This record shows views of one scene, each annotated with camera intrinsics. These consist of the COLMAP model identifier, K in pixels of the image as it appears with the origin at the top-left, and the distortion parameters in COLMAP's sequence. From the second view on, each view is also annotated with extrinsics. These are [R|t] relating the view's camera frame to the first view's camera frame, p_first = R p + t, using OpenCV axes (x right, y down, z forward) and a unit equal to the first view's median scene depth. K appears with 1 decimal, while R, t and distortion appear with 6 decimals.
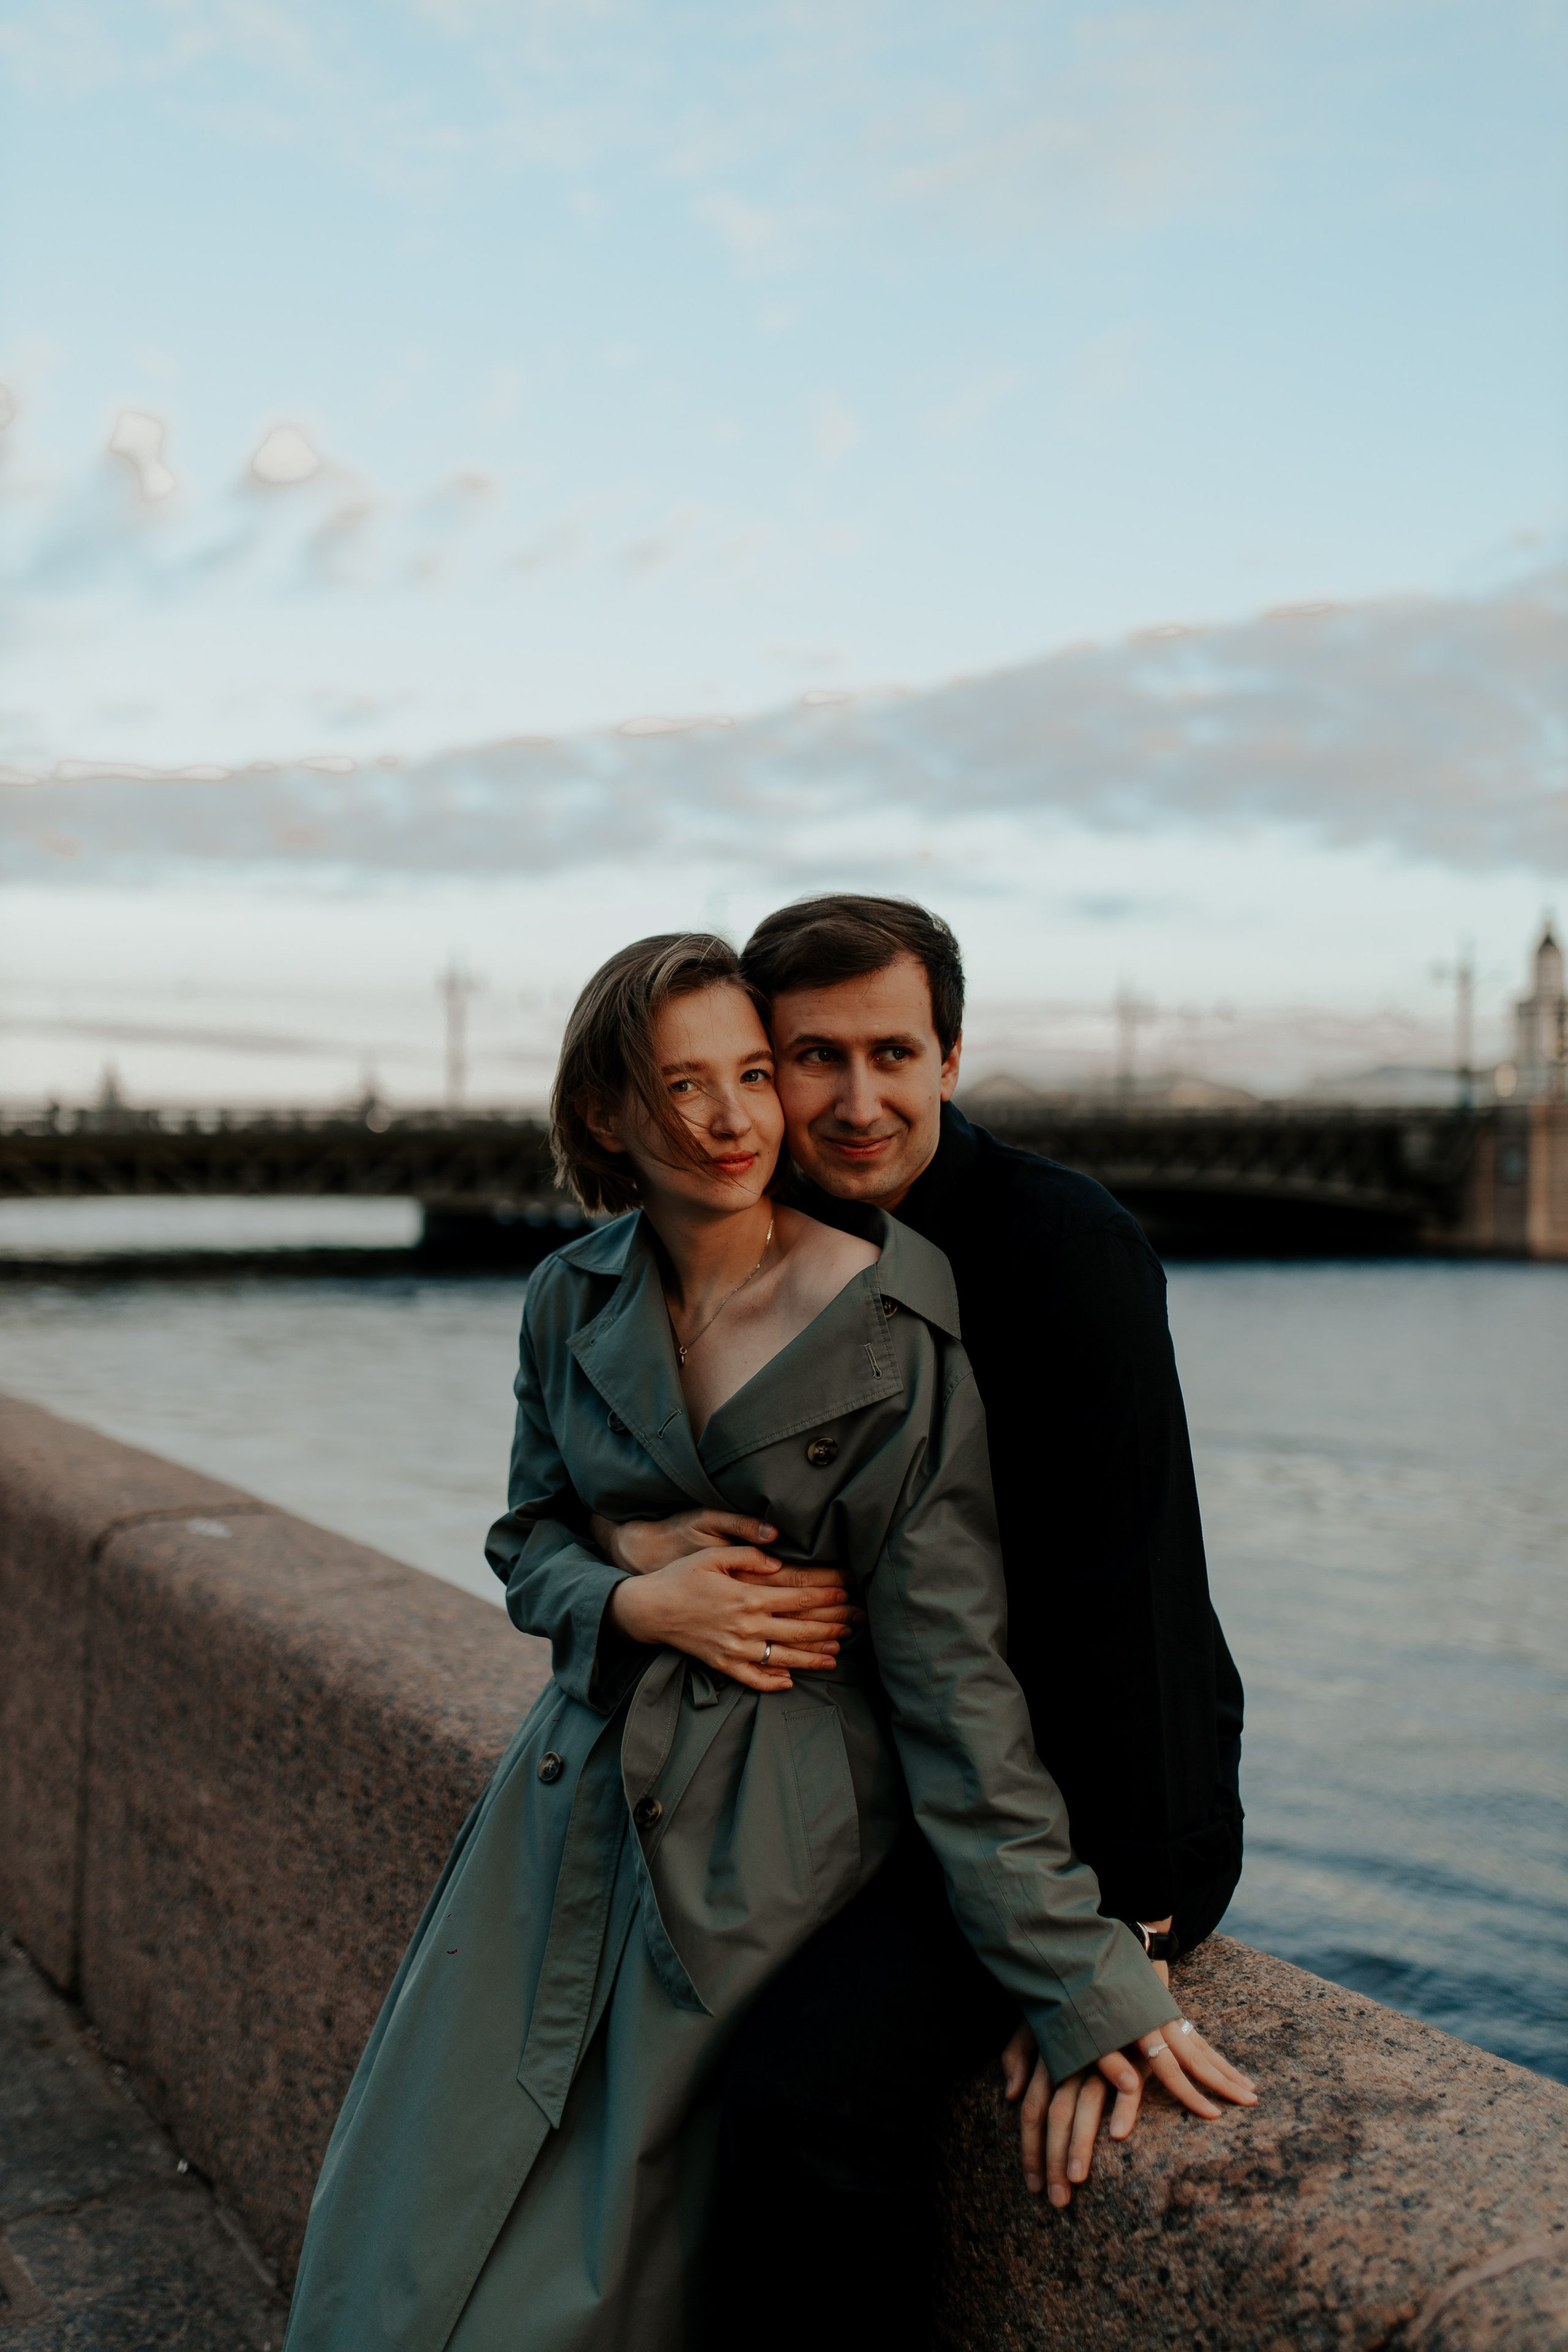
lens RADIAL K [[2264.6, 0, 784.0], [0, 2264.6, 1176.0], [0, 0, 1]] dist [-0.018010, 0.122271]
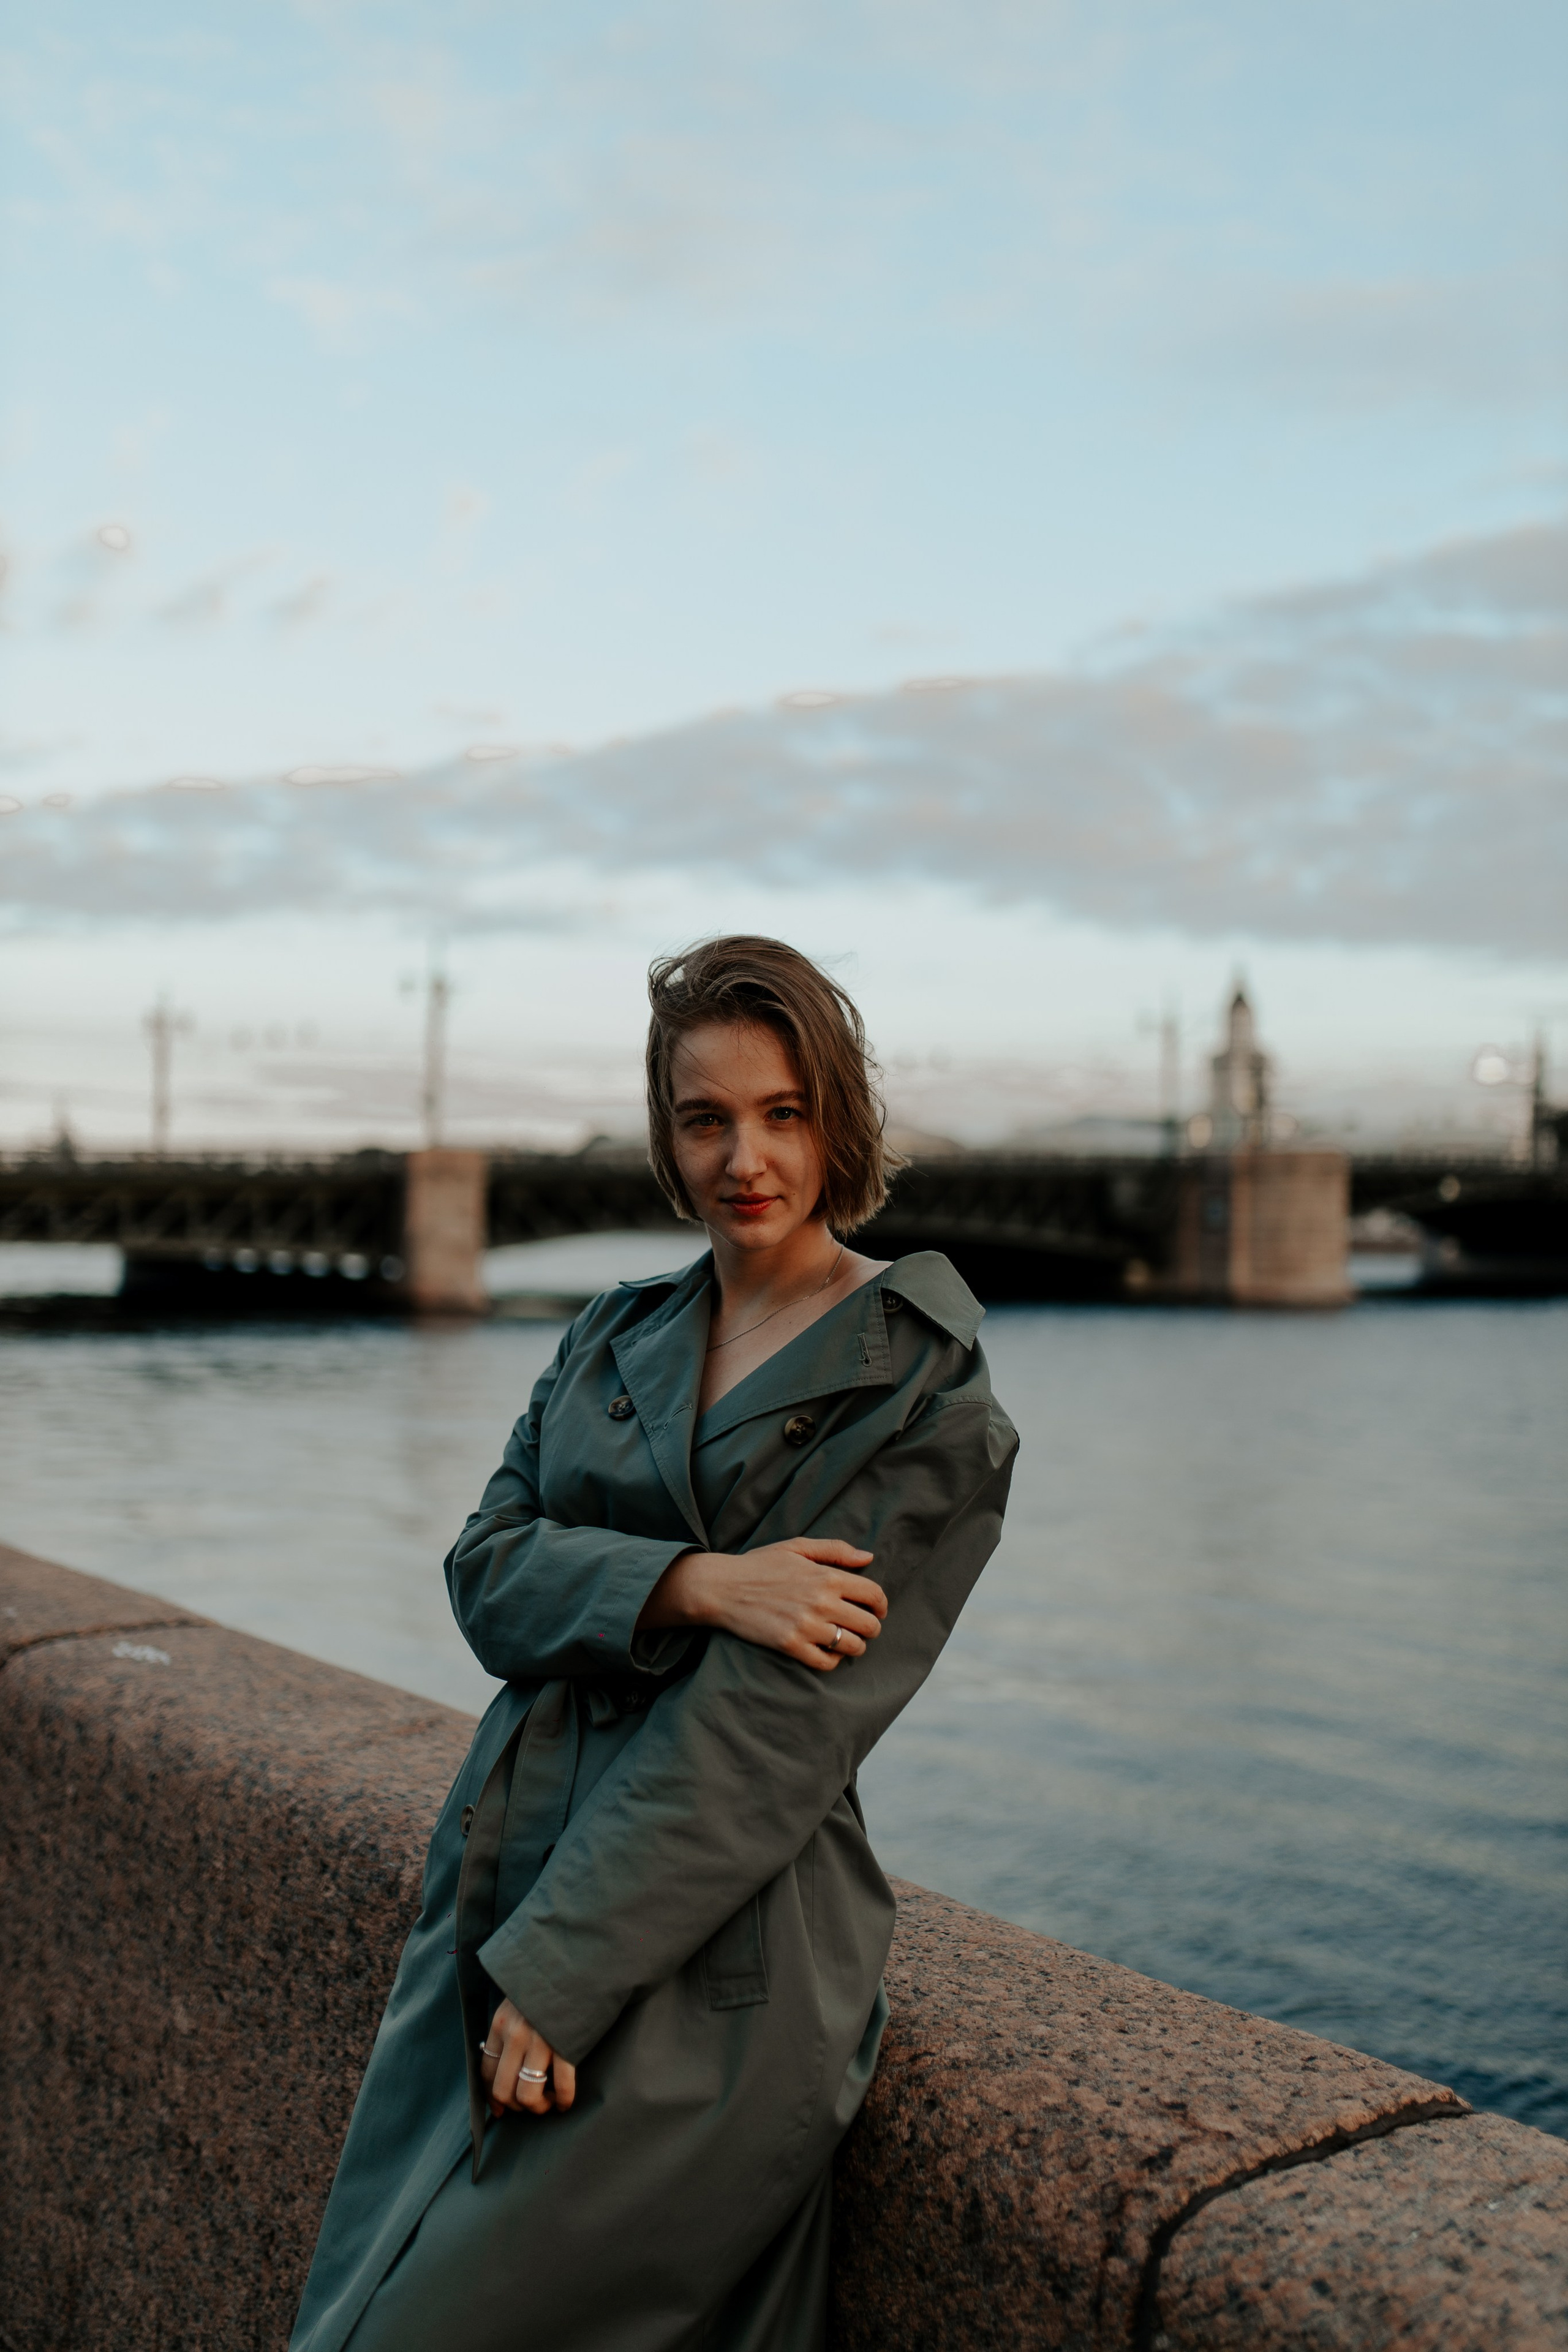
lens RADIAL K [[2227.6, 0, 784.0], [0, 2227.6, 1176.0], [0, 0, 1]] dist [-0.007528, 0.110910]
pose [[0.990632, 0.005075, 0.136462, -0.165609], [-0.002195, 0.999772, -0.021245, 0.004767], [-0.136539, 0.020747, 0.990417, 0.225555]]
